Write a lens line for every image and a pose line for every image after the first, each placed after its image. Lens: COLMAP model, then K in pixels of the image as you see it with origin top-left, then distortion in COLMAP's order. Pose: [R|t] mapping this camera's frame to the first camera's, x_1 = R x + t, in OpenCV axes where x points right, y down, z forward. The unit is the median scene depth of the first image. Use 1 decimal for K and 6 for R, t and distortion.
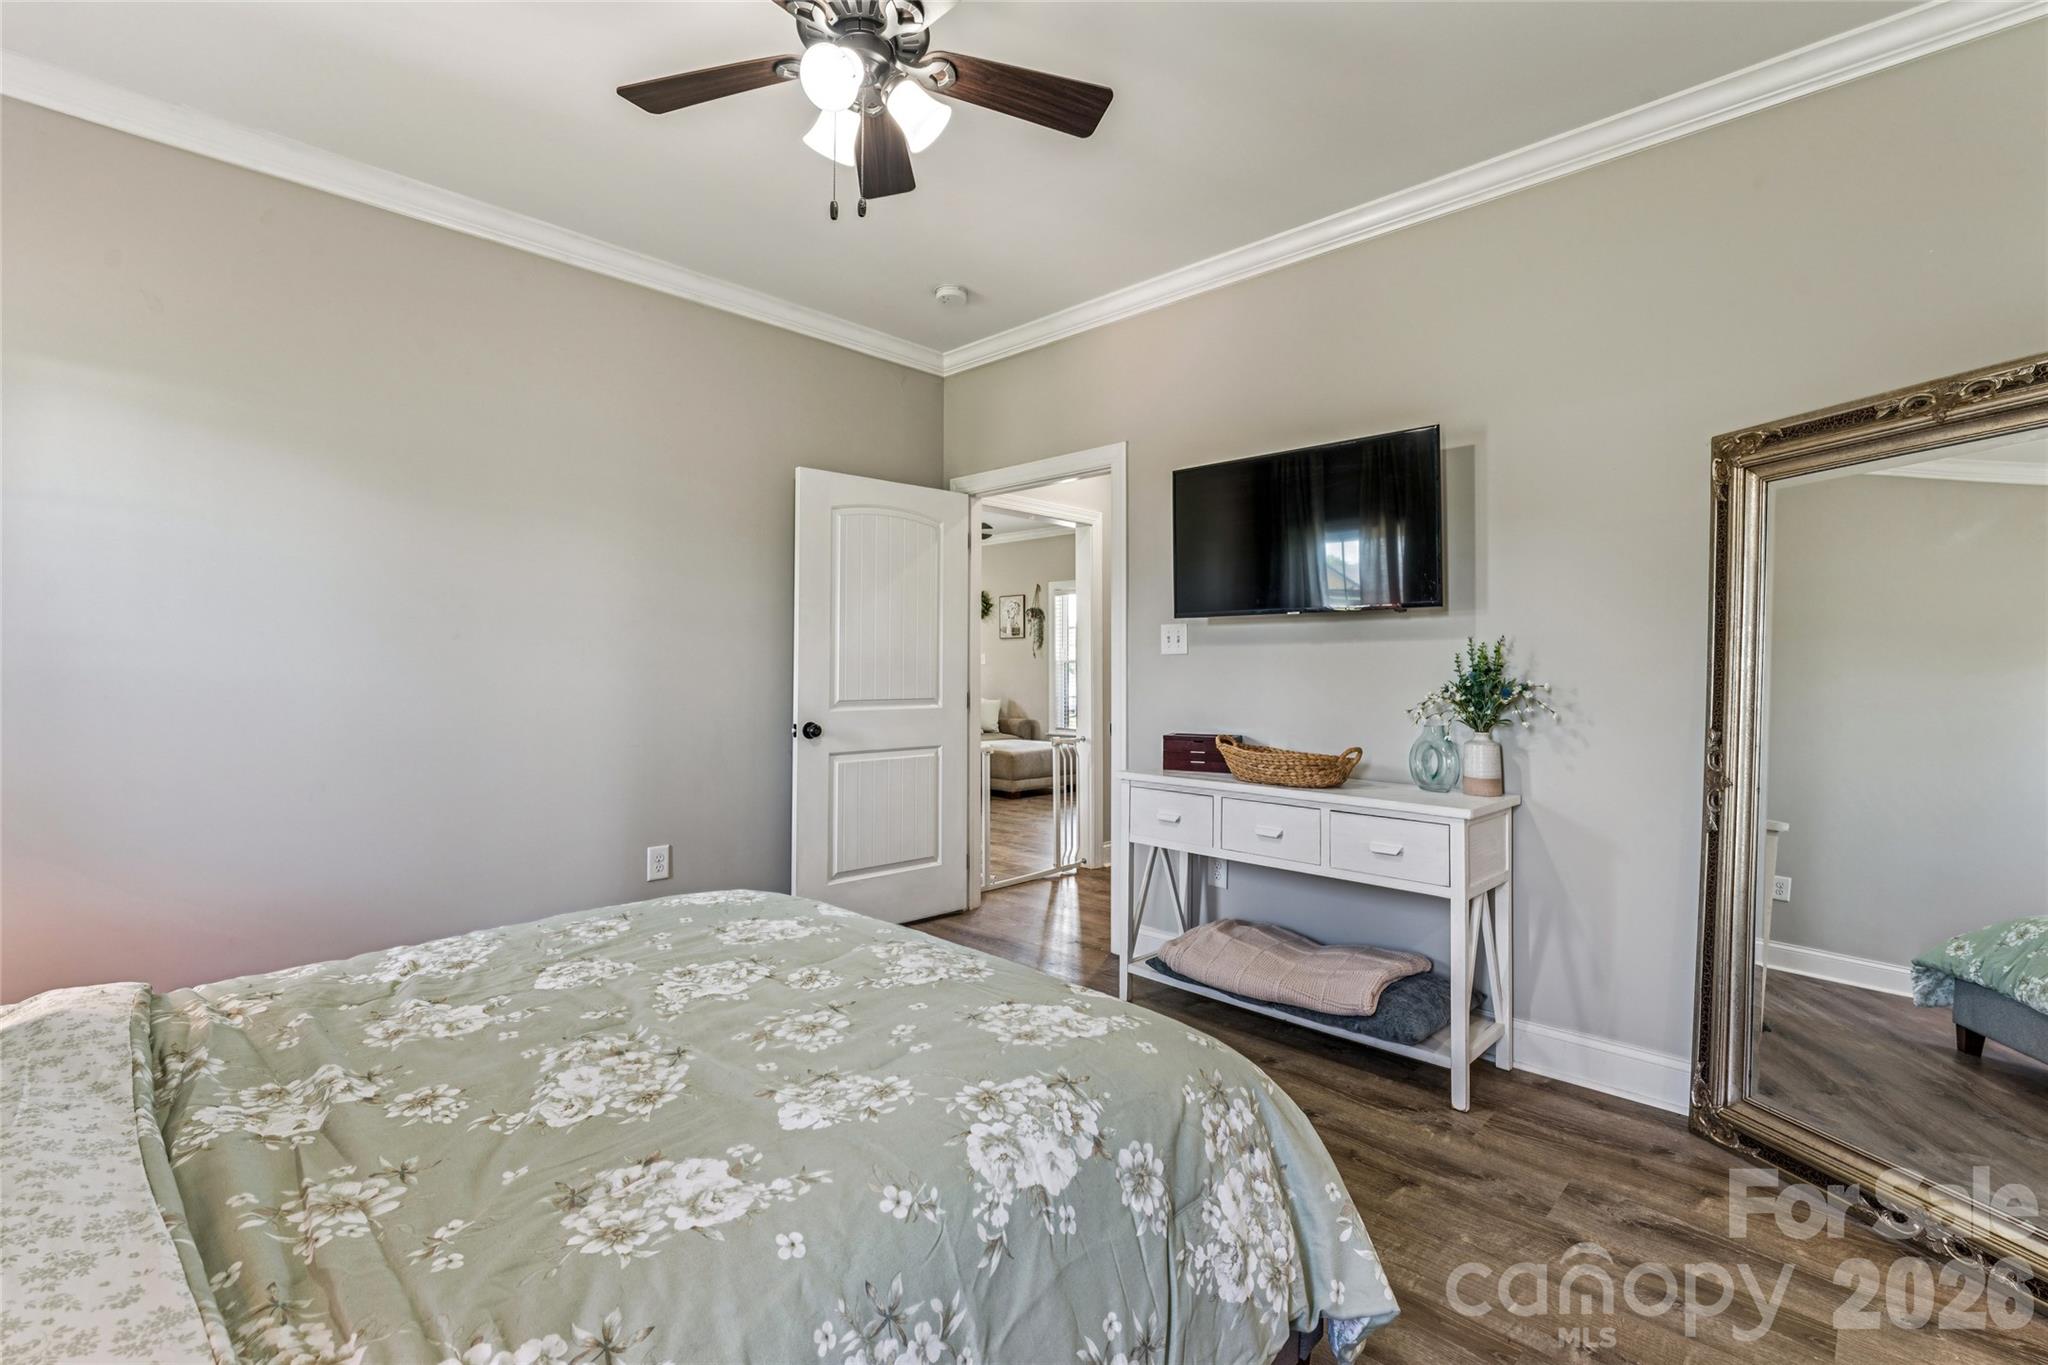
lens RADIAL K [[913.8, 0, 1022.2], [0, 913.8, 663.7], [0, 0, 1]] dist [0.000956, -0.000802]
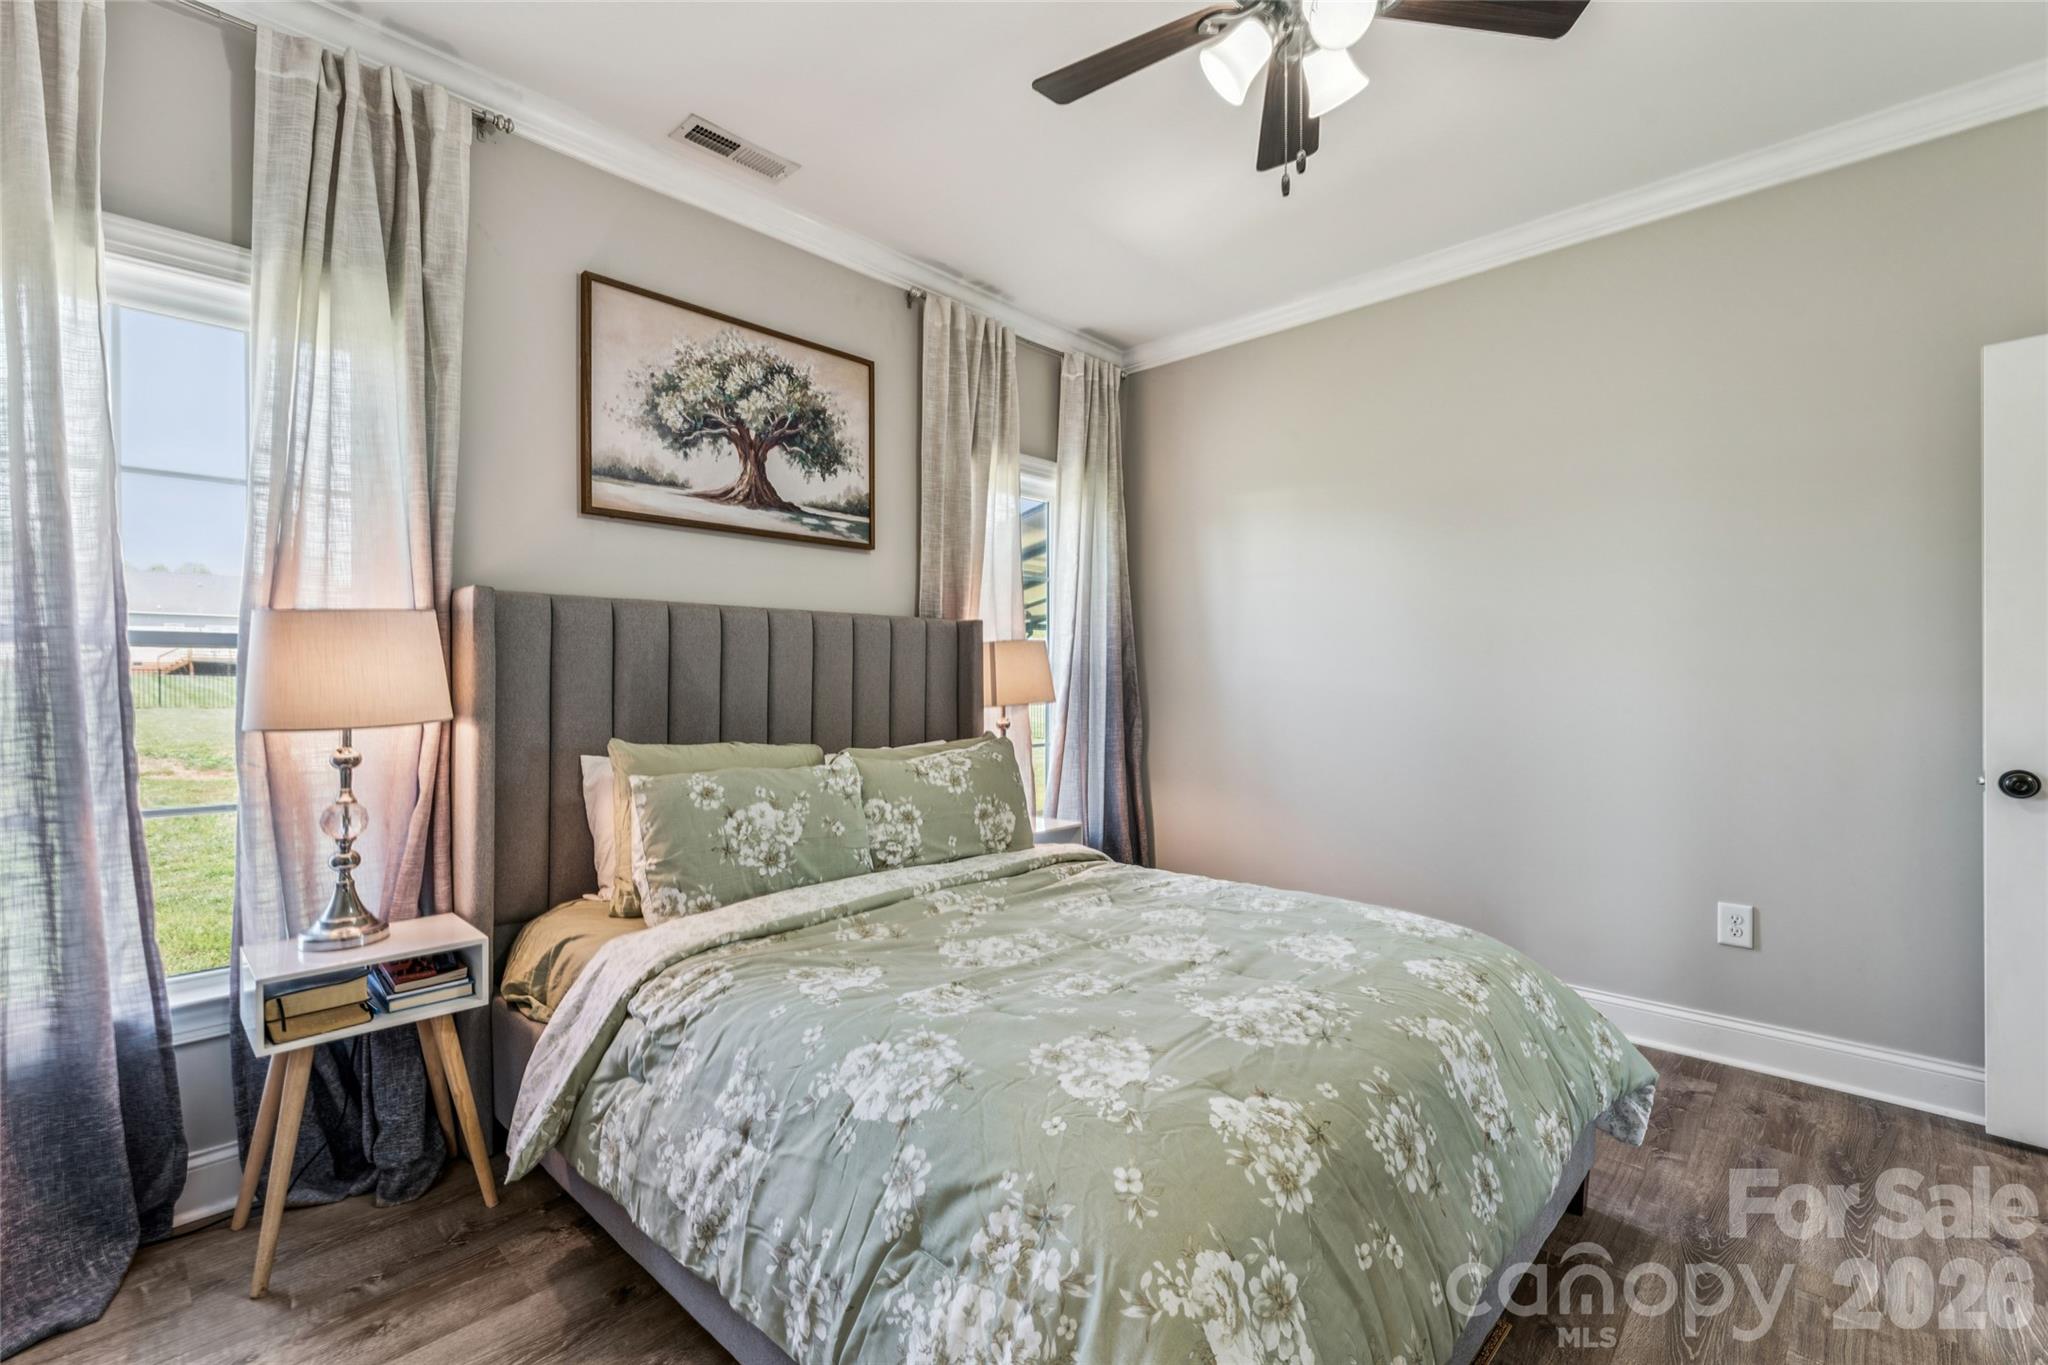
lens RADIAL K [[920.3, 0, 1024.0], [0, 920.3, 682.5], [0, 0, 1]] dist [-0.001704, -0.000080]
pose [[0.003300, 0.004486, -0.999984, 0.907367], [0.005695, 0.999974, 0.004505, 0.004416], [0.999978, -0.005710, 0.003274, 0.891573]]
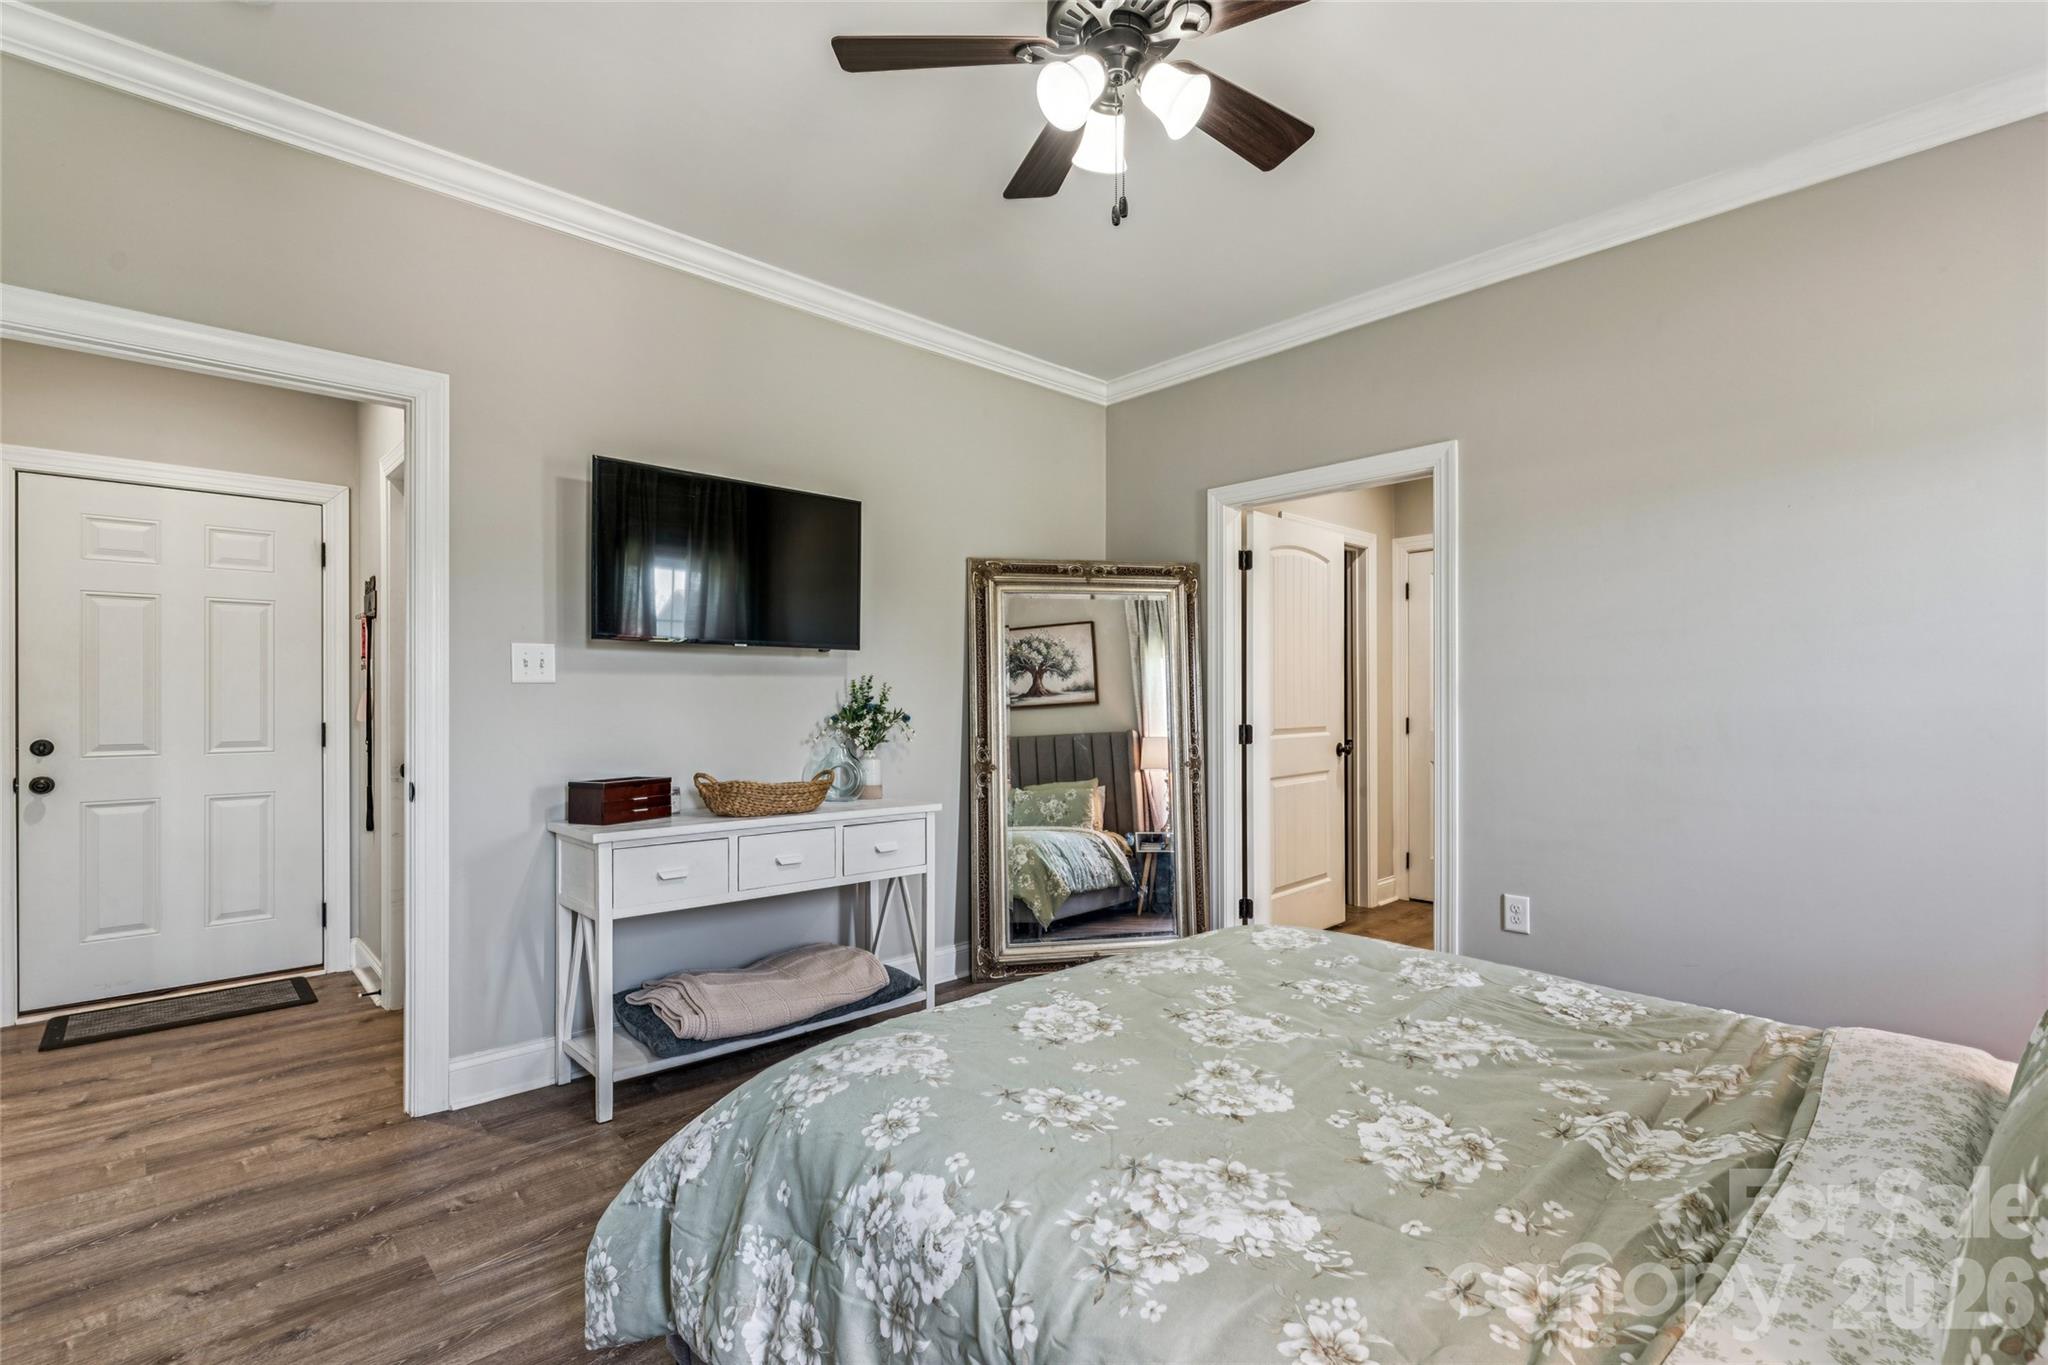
lens RADIAL K [[962.4, 0, 1024.0], [0, 962.4, 682.5], [0, 0, 1]] dist [0.001865, 0.000482]
pose [[0.069991, 0.018139, 0.997383, -1.112571], [-0.008296, 0.999811, -0.017601, 0.001915], [-0.997513, -0.007043, 0.070128, 0.936348]]
